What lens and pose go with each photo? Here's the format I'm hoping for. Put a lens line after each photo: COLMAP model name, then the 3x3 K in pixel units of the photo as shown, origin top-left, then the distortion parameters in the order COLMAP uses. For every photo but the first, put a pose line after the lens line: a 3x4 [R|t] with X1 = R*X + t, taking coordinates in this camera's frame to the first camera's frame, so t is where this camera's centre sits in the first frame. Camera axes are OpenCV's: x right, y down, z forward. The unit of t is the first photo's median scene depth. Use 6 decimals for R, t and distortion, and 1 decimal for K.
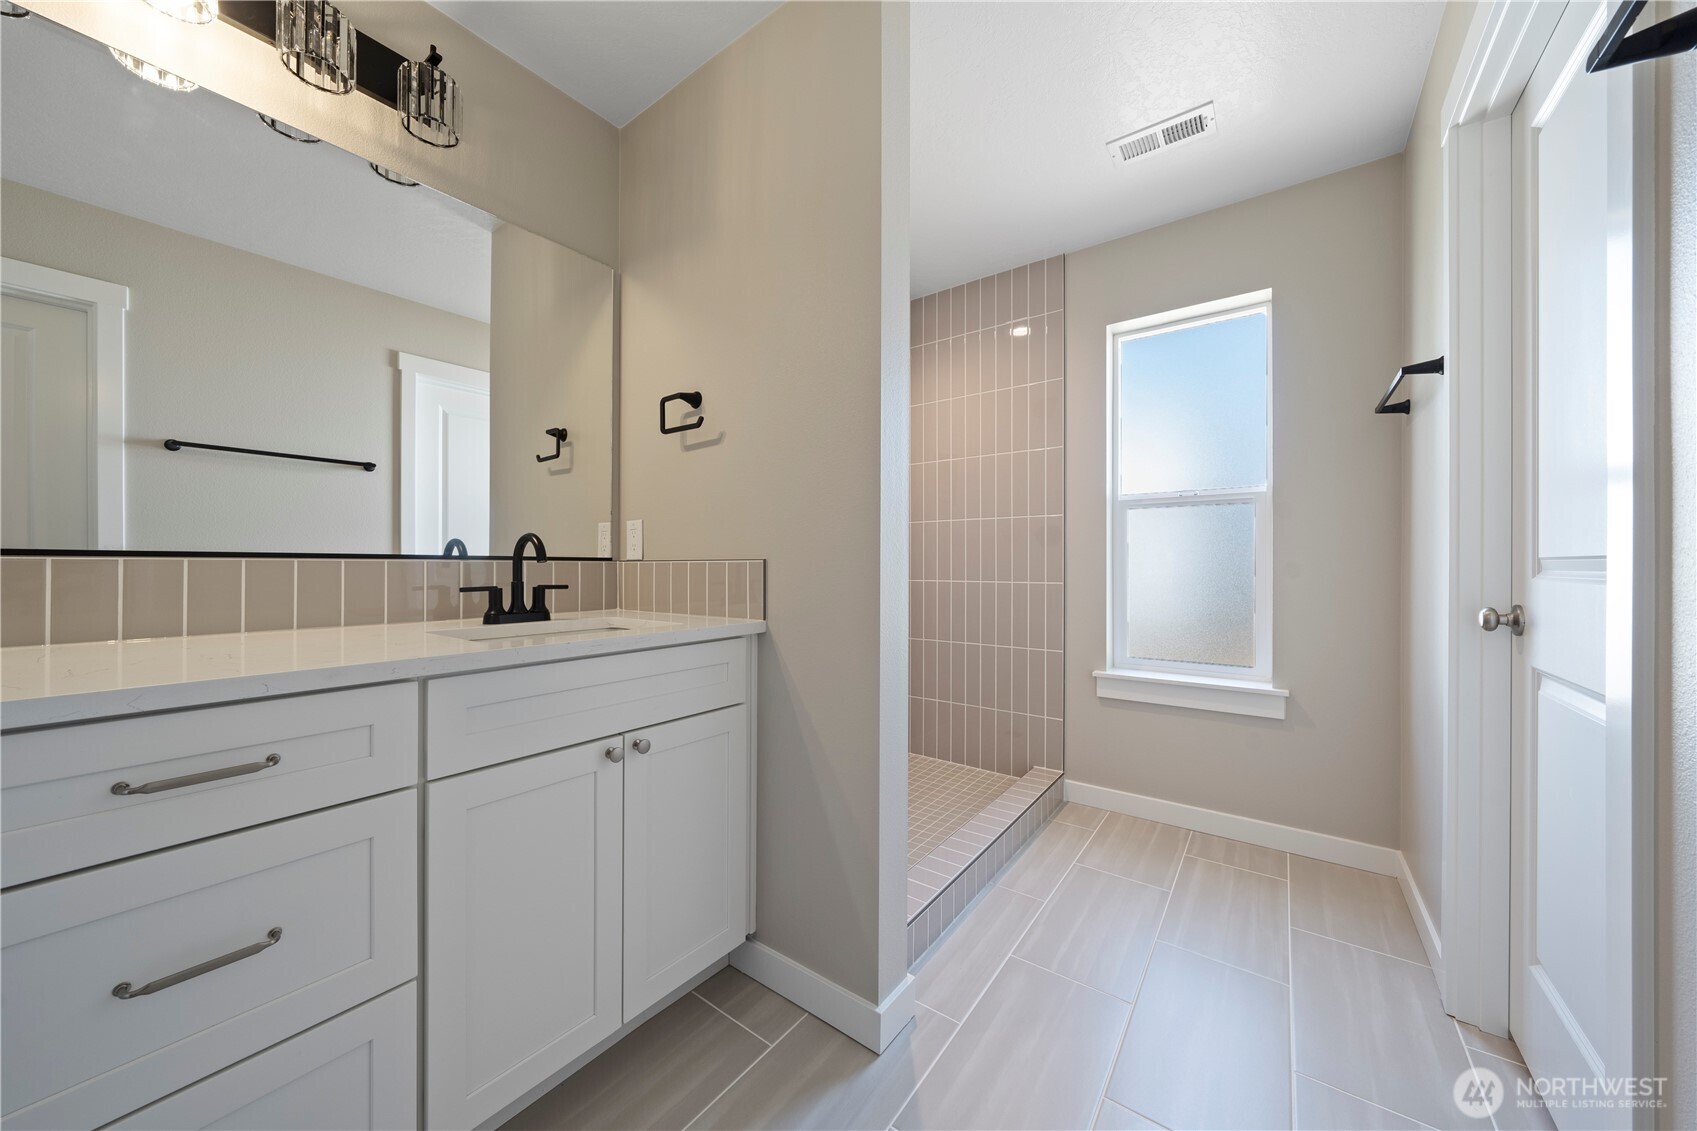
lens RADIAL K [[583.6, 0, 841.1], [0, 583.6, 566.7], [0, 0, 1]] dist [-0.001519, -0.000050]
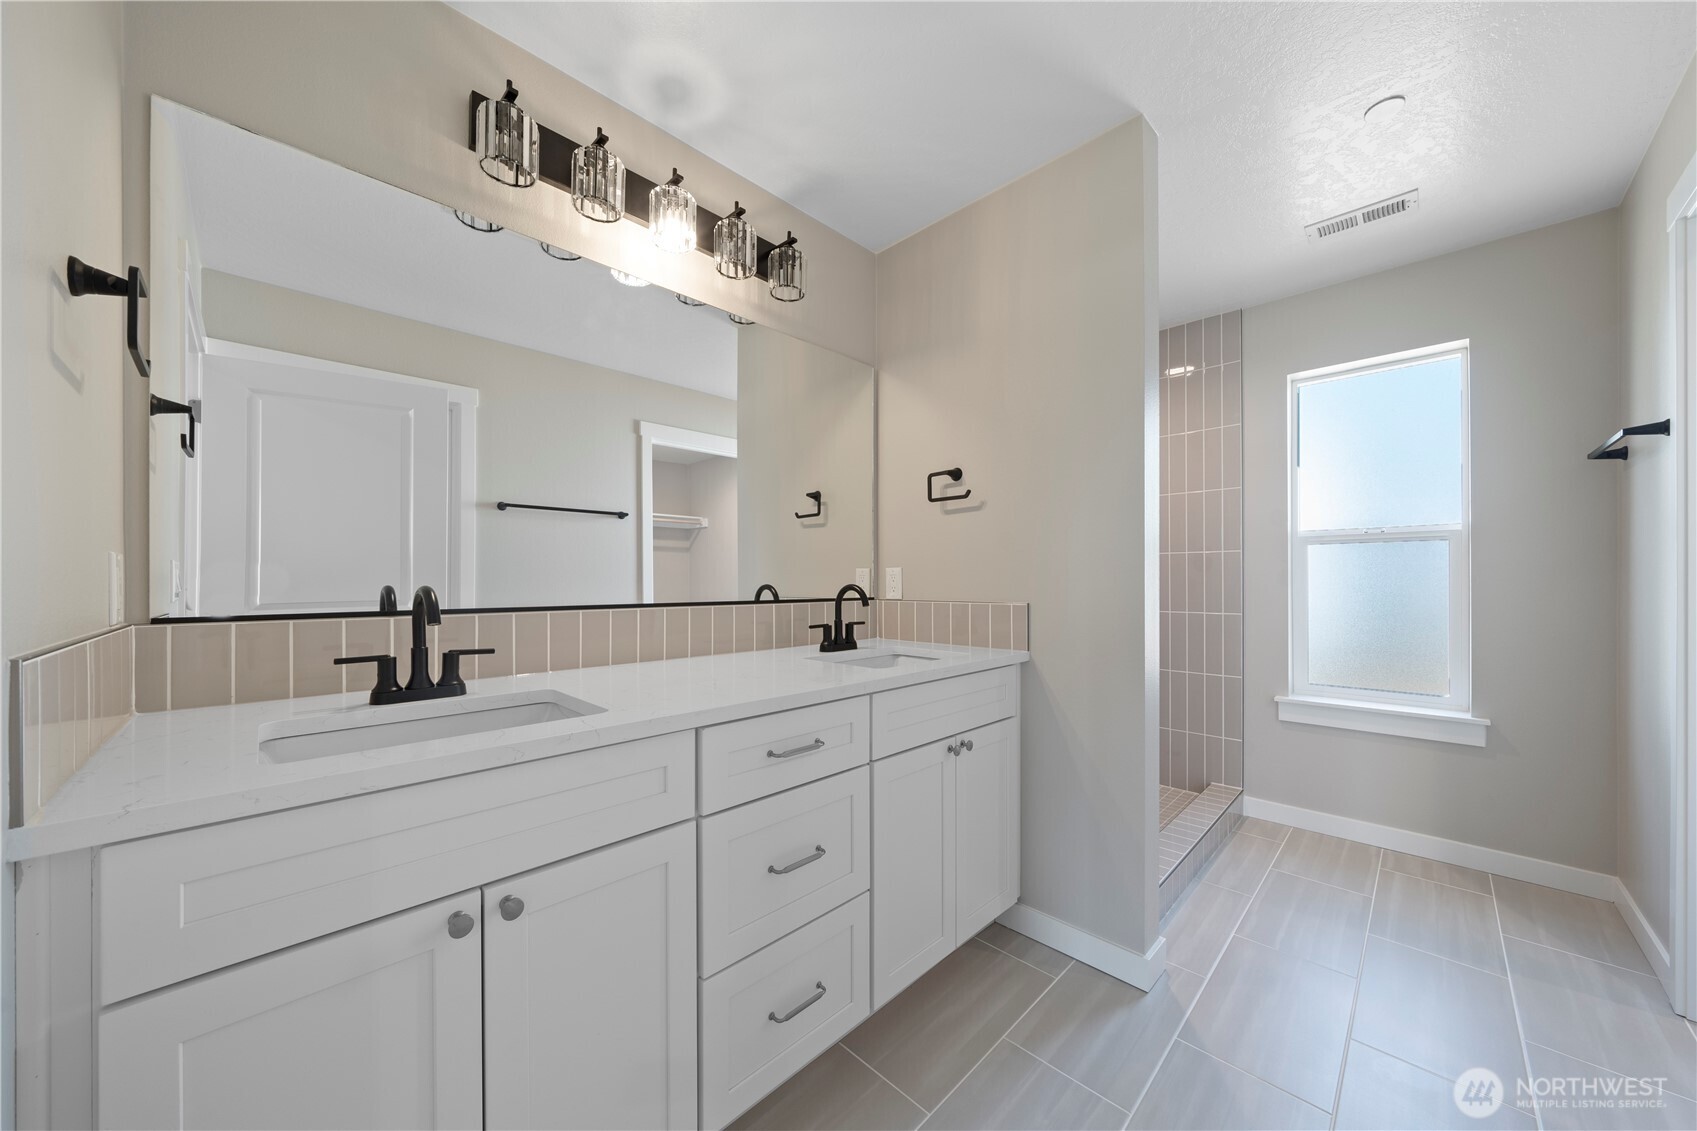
lens RADIAL K [[584.5, 0, 845.8], [0, 584.5, 581.4], [0, 0, 1]] dist [0.002036, 0.000245]
pose [[0.989863, -0.003893, -0.141969, -0.272938], [0.003796, 0.999992, -0.000950, -0.048715], [0.141972, 0.000401, 0.989871, -0.252356]]
